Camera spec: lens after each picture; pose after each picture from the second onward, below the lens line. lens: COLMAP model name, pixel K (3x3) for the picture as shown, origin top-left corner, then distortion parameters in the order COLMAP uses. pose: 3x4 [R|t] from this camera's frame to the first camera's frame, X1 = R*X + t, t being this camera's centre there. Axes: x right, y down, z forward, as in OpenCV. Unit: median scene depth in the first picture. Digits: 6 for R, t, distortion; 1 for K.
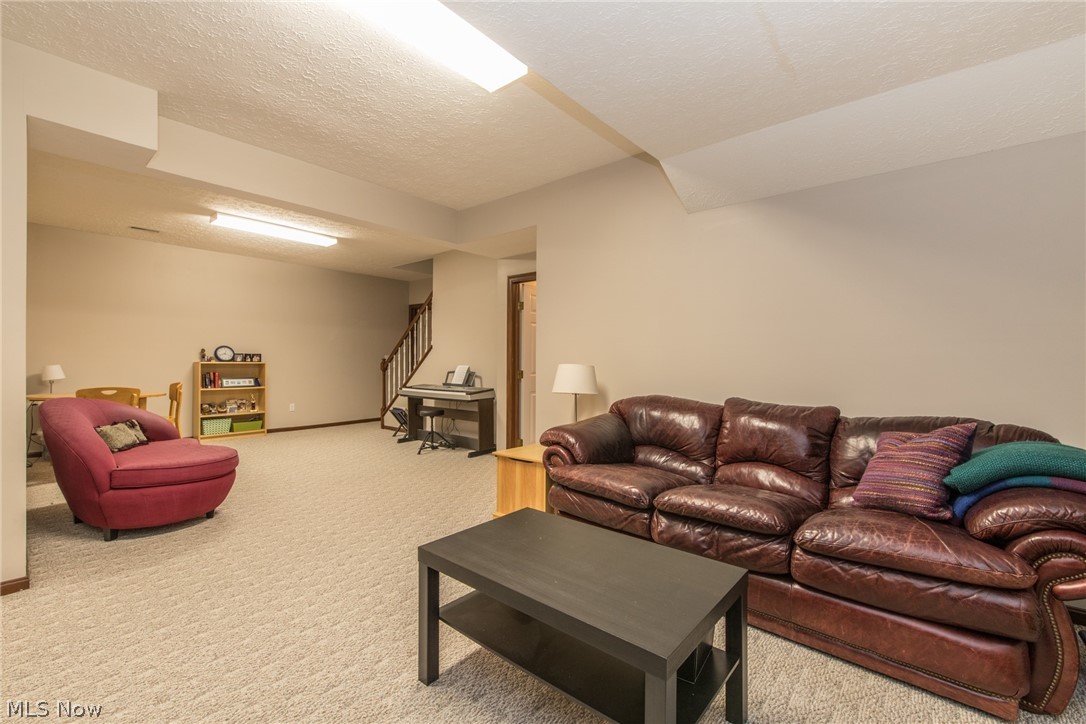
lens RADIAL K [[464.5, 0, 539.3], [0, 464.5, 357.0], [0, 0, 1]] dist [0.000282, -0.000729]
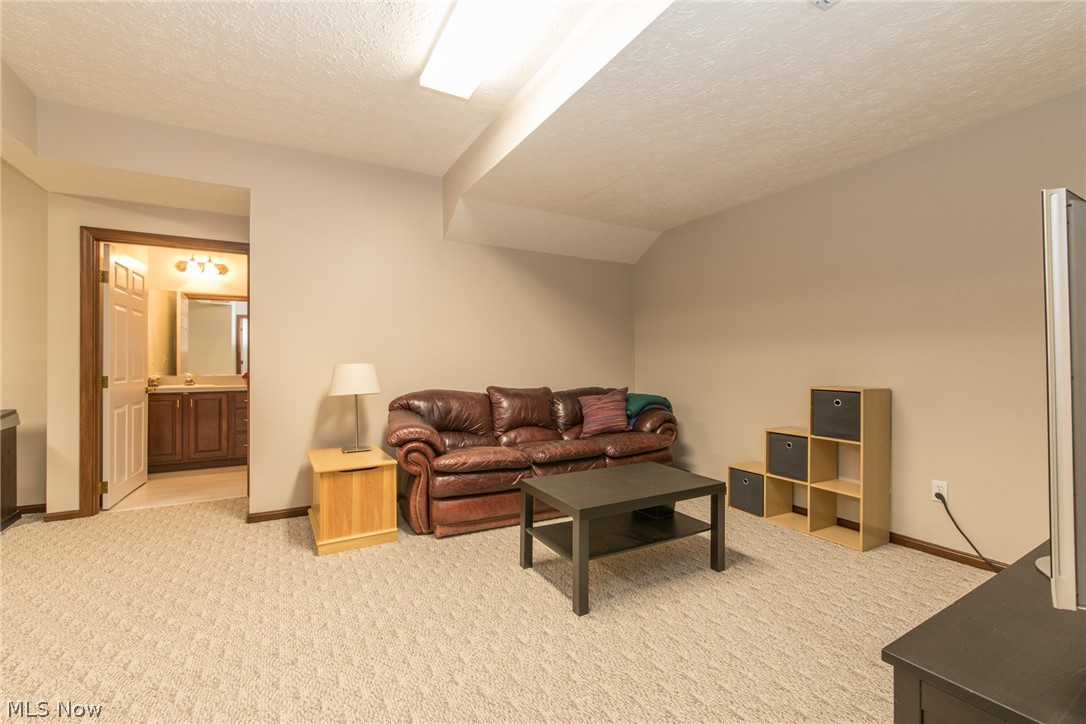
lens RADIAL K [[464.5, 0, 539.3], [0, 464.5, 357.0], [0, 0, 1]] dist [0.000282, -0.000729]
pose [[0.352486, 0.002231, 0.935814, -0.879732], [-0.003500, 0.999993, -0.001066, 0.001010], [-0.935810, -0.002900, 0.352492, 0.399578]]
